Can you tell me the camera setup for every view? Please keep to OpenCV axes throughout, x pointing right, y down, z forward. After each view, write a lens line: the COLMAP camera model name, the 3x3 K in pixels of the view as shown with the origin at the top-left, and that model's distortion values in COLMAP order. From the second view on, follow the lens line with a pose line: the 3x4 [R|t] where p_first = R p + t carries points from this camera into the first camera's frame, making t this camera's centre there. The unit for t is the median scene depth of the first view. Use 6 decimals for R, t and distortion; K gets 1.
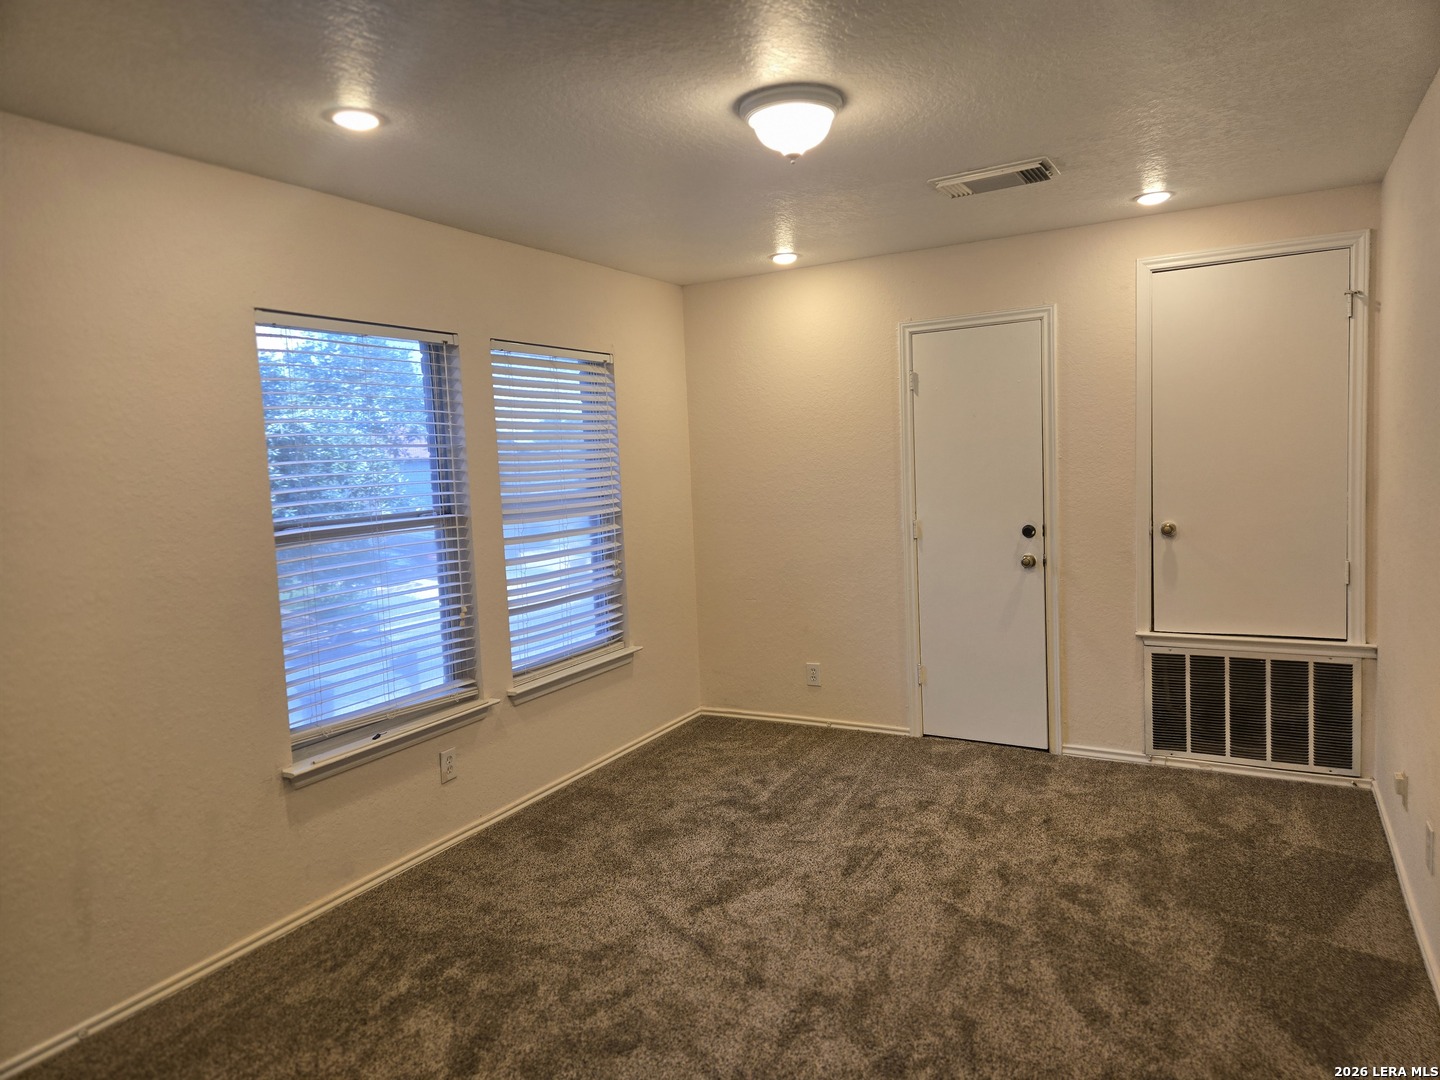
lens RADIAL K [[947.3, 0, 723.0], [0, 947.3, 531.9], [0, 0, 1]] dist [0.078624, -0.065498]
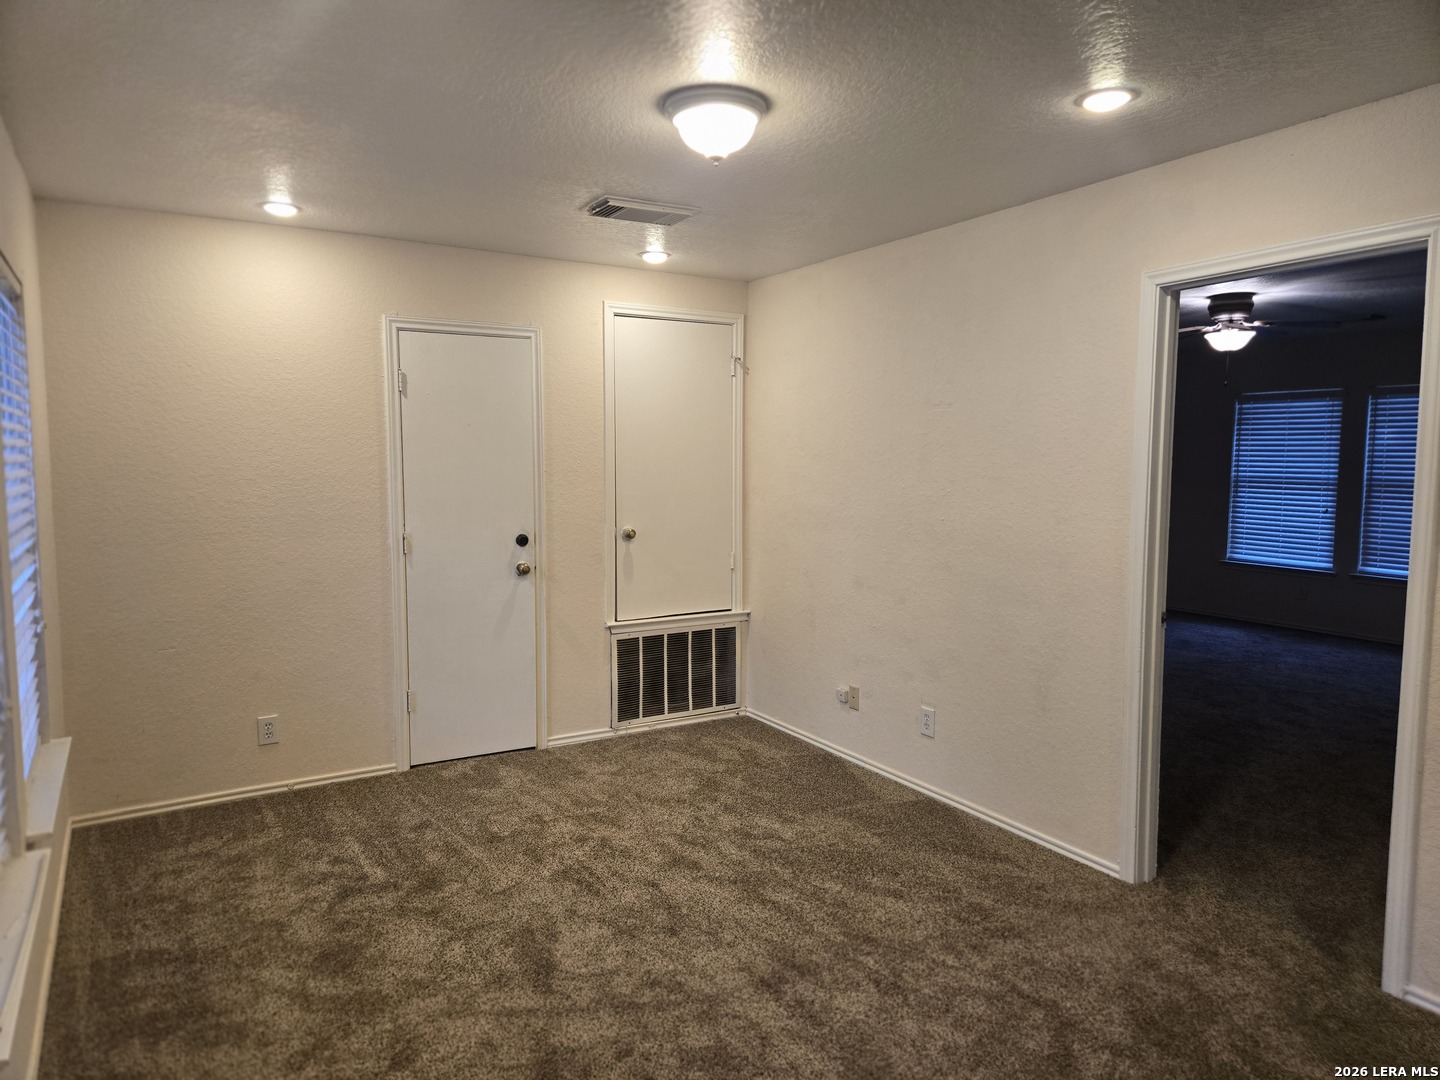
lens RADIAL K [[947.3, 0, 723.0], [0, 947.3, 531.9], [0, 0, 1]] dist [0.078624, -0.065498]
pose [[0.510595, -0.025788, 0.859434, -0.498369], [0.043871, 0.999030, 0.003913, -0.004366], [-0.858701, 0.035706, 0.511231, 0.305563]]
